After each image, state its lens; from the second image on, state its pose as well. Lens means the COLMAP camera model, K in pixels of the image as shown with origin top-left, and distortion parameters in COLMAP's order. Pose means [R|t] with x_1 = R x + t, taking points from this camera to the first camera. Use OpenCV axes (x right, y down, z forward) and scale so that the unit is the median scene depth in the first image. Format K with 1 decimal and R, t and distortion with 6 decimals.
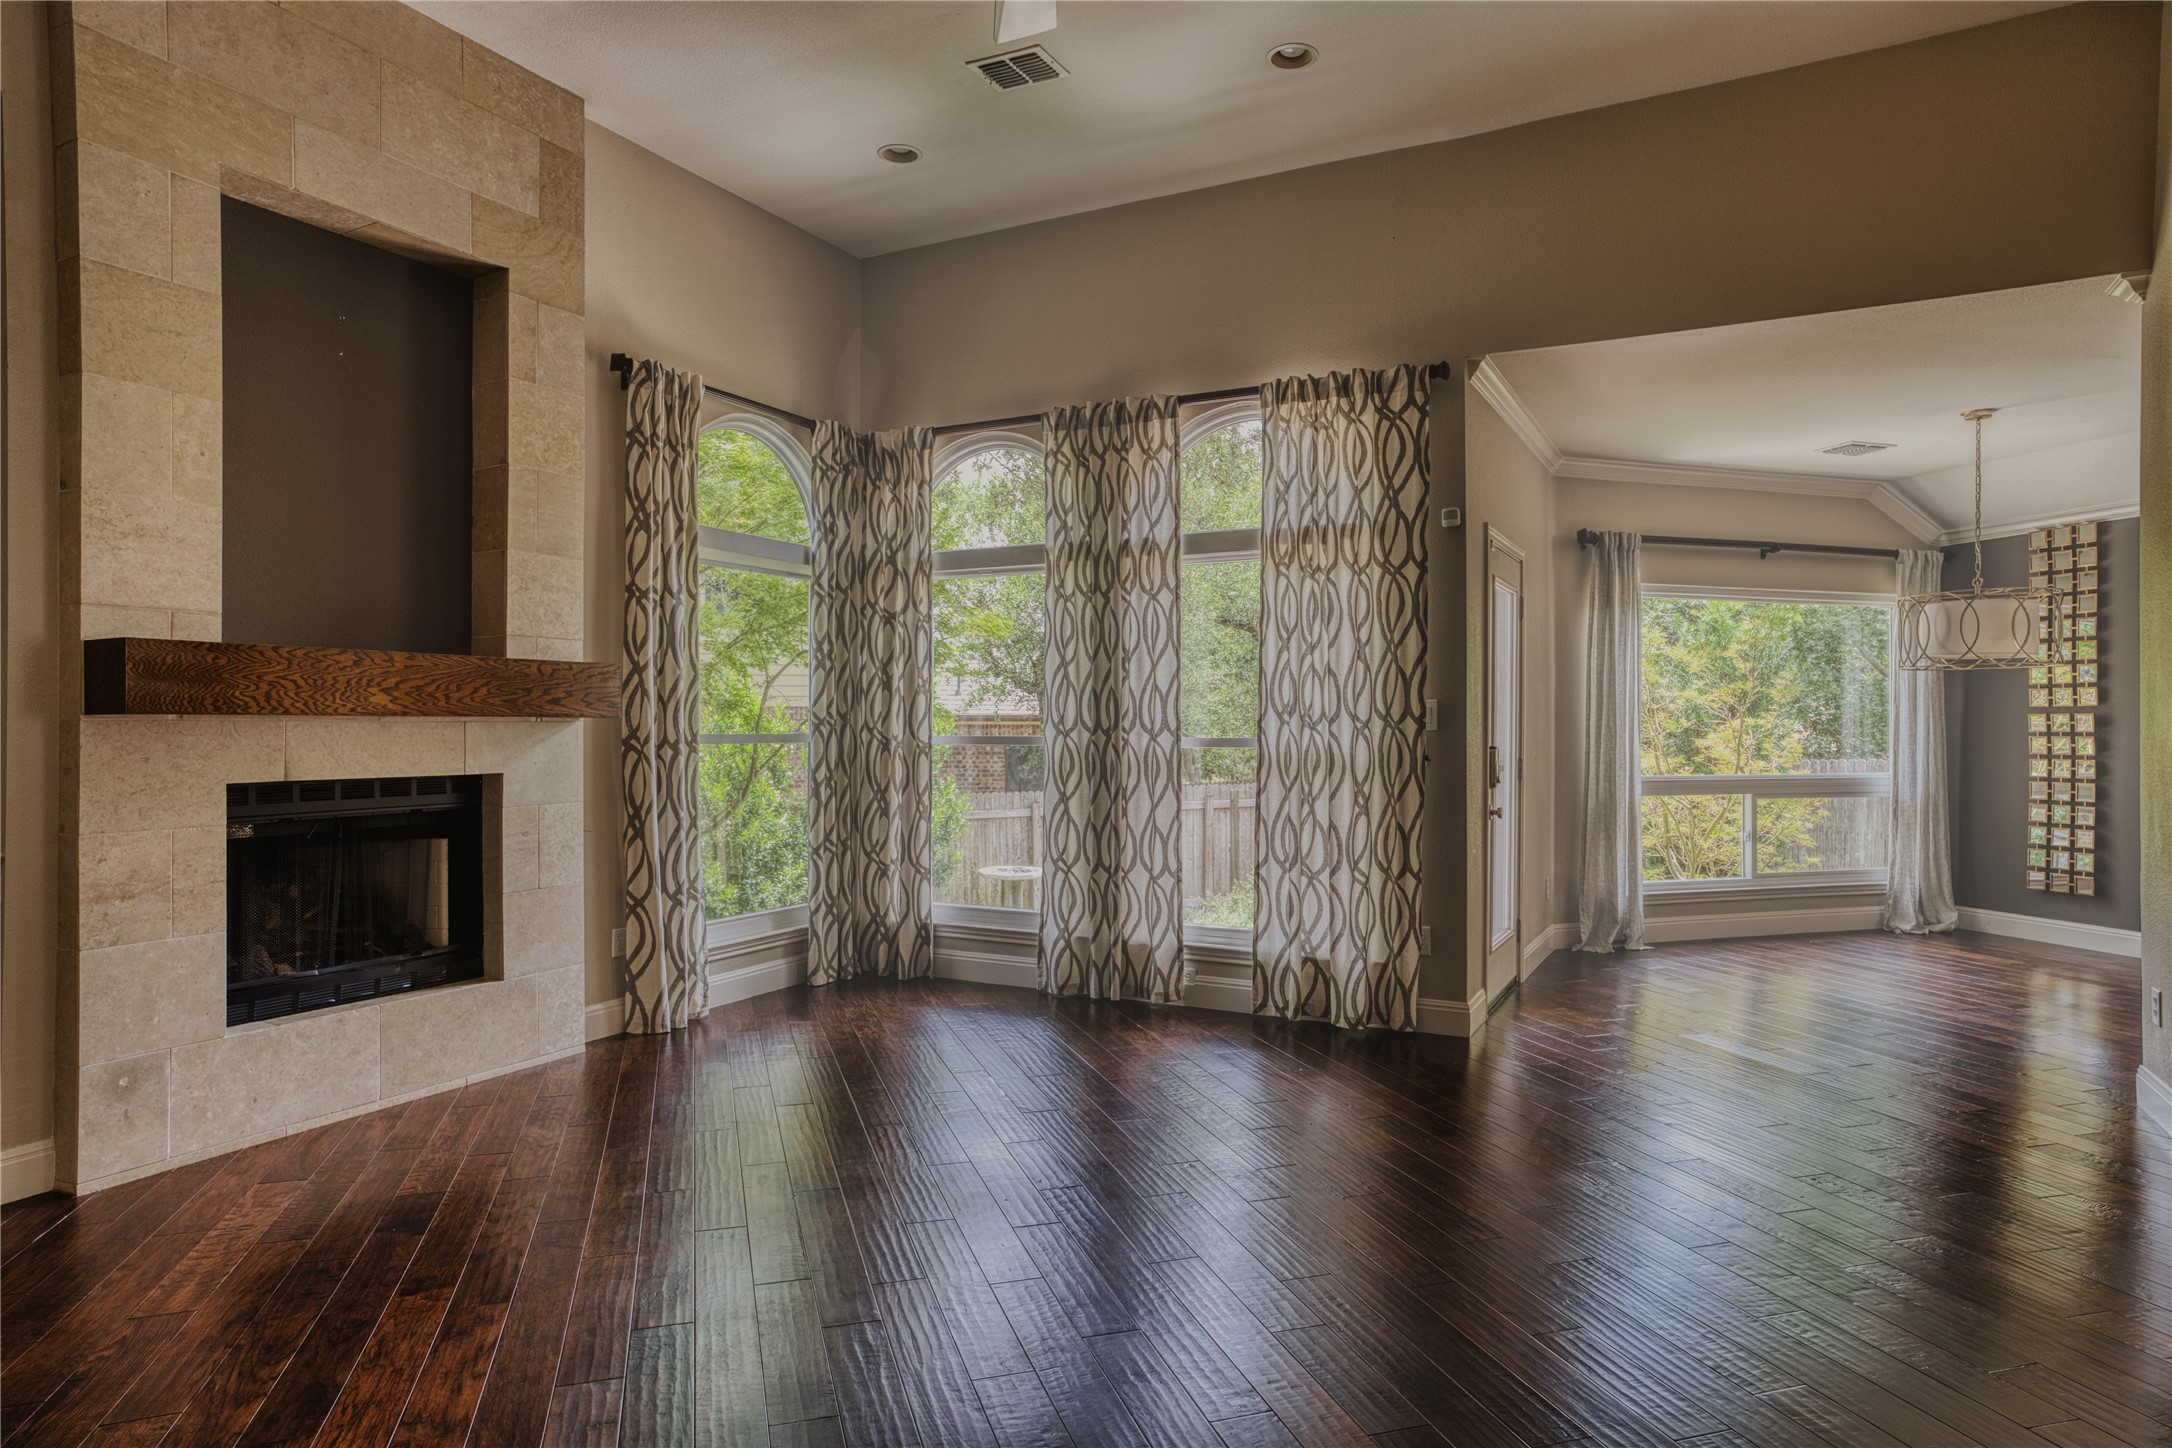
lens RADIAL K [[1288.4, 0, 1086.0], [0, 1288.4, 724.0], [0, 0, 1]] dist [-0.003849, 0.066215]
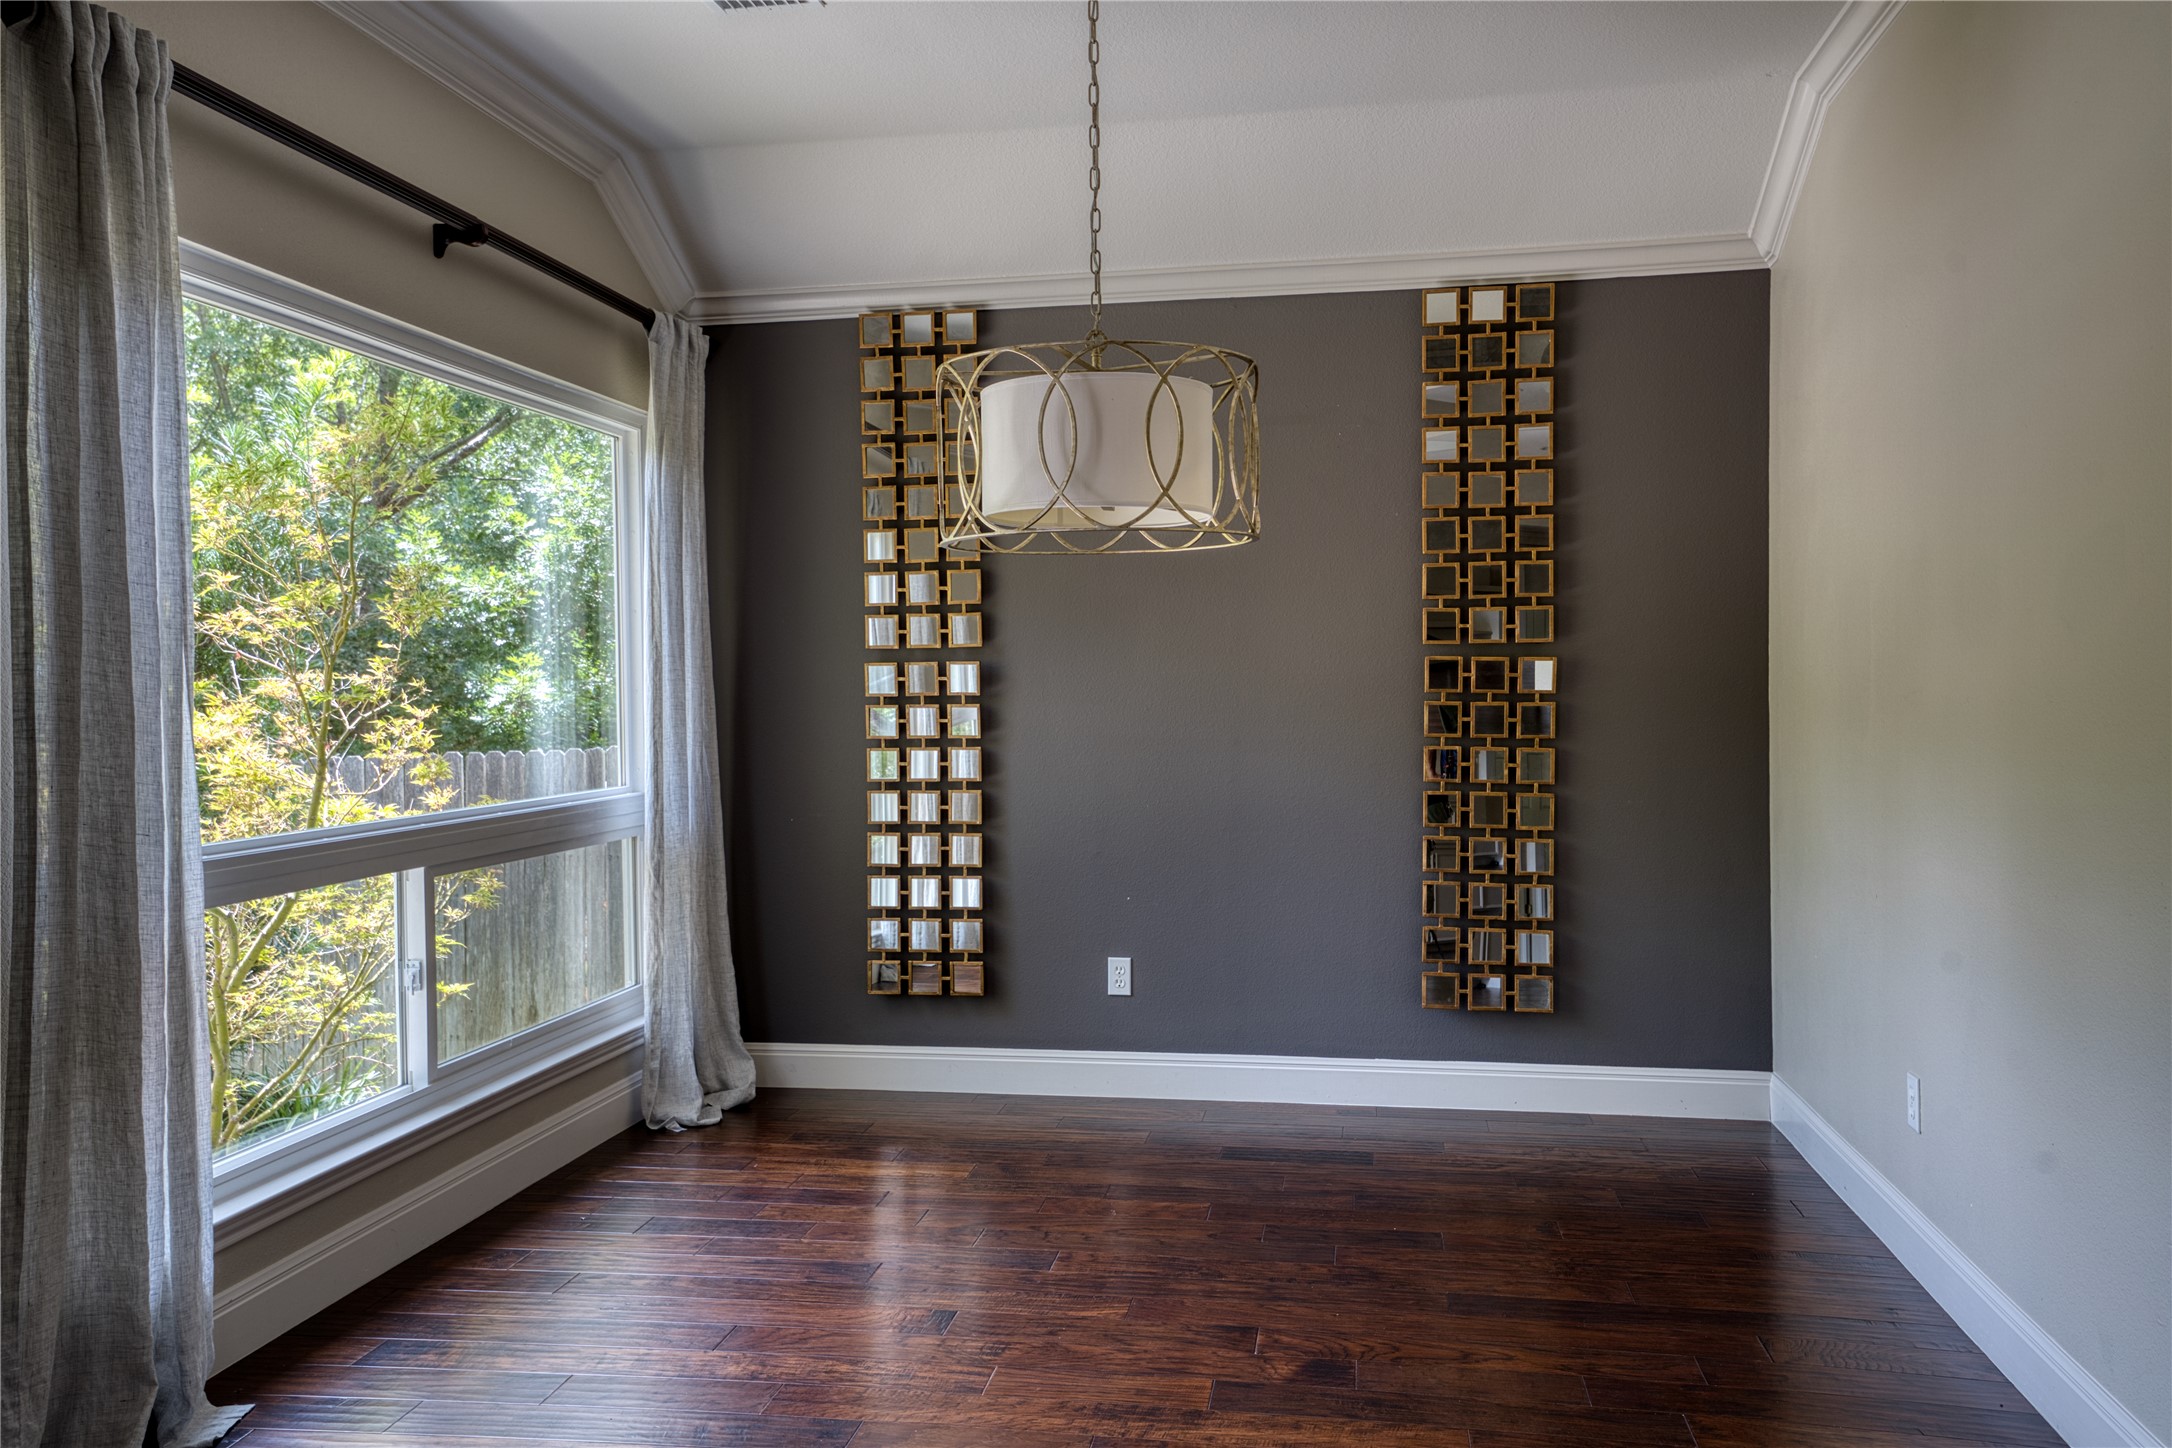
lens RADIAL K [[1715.1, 0, 1086.0], [0, 1715.1, 724.0], [0, 0, 1]] dist [0.000229, 0.284693]
pose [[0.447091, -0.024588, 0.894150, 0.136031], [0.011017, 0.999698, 0.021982, 0.002704], [-0.894421, 0.000023, 0.447227, 0.575988]]
